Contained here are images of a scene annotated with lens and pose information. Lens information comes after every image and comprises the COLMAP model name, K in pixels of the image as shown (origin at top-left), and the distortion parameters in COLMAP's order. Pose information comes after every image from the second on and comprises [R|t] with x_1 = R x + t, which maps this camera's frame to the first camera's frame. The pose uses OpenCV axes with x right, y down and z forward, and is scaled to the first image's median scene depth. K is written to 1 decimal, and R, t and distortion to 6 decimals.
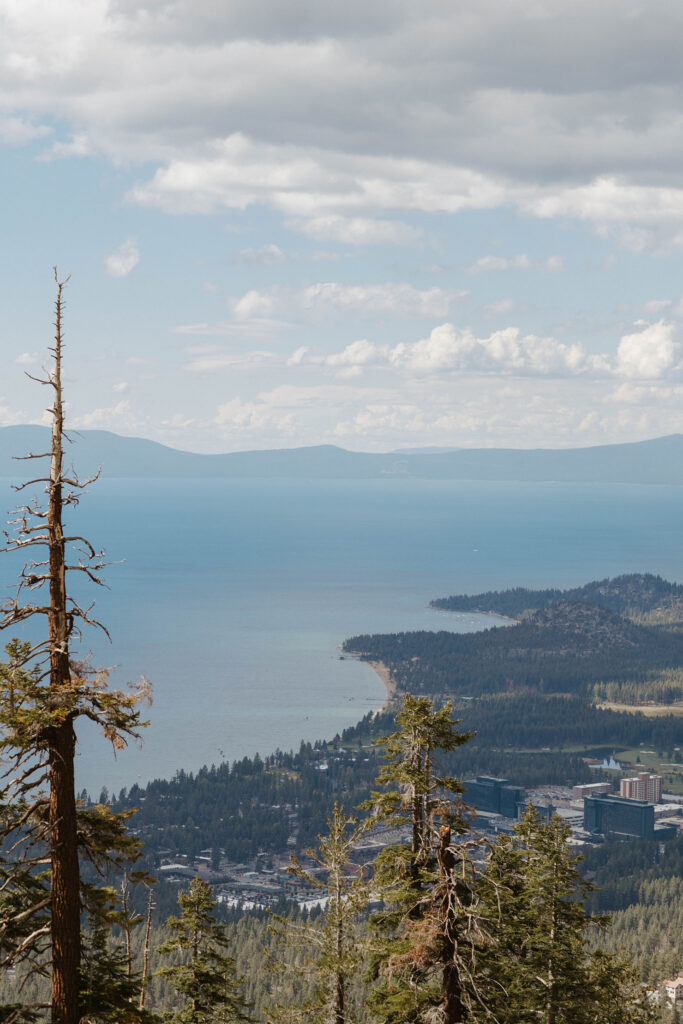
lens RADIAL K [[2410.4, 0, 341.5], [0, 2410.4, 512.0], [0, 0, 1]] dist [0.029702, 0.261074]
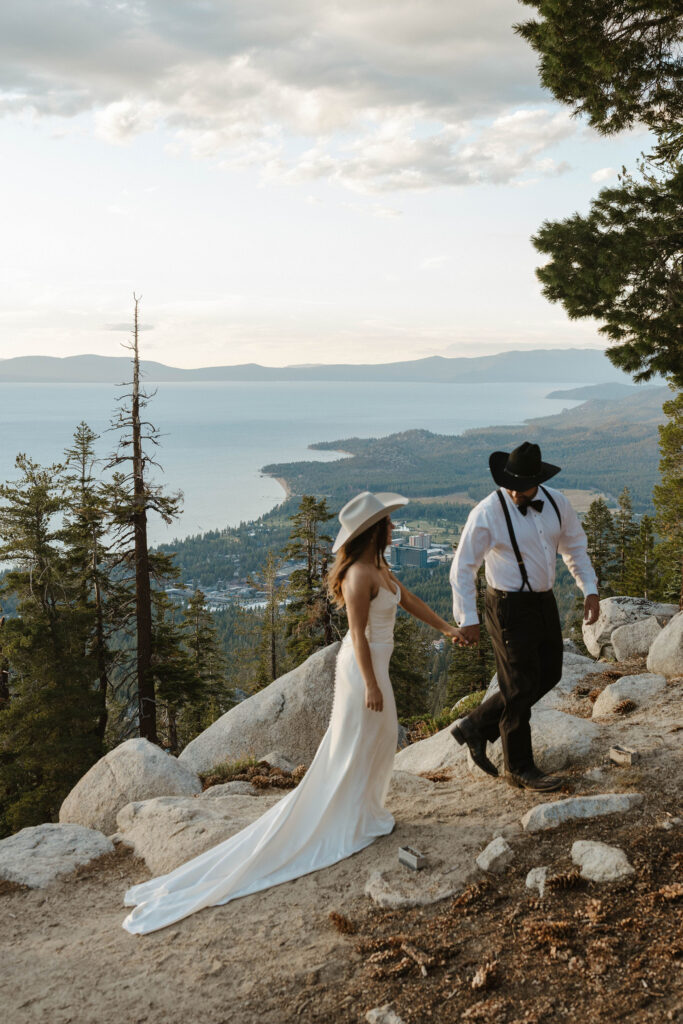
lens RADIAL K [[1022.9, 0, 341.5], [0, 1022.9, 512.0], [0, 0, 1]] dist [0.000883, -0.002257]
pose [[0.998527, -0.026824, 0.047157, 0.019452], [0.022287, 0.995302, 0.094221, 0.011306], [-0.049462, -0.093032, 0.994434, 0.159223]]
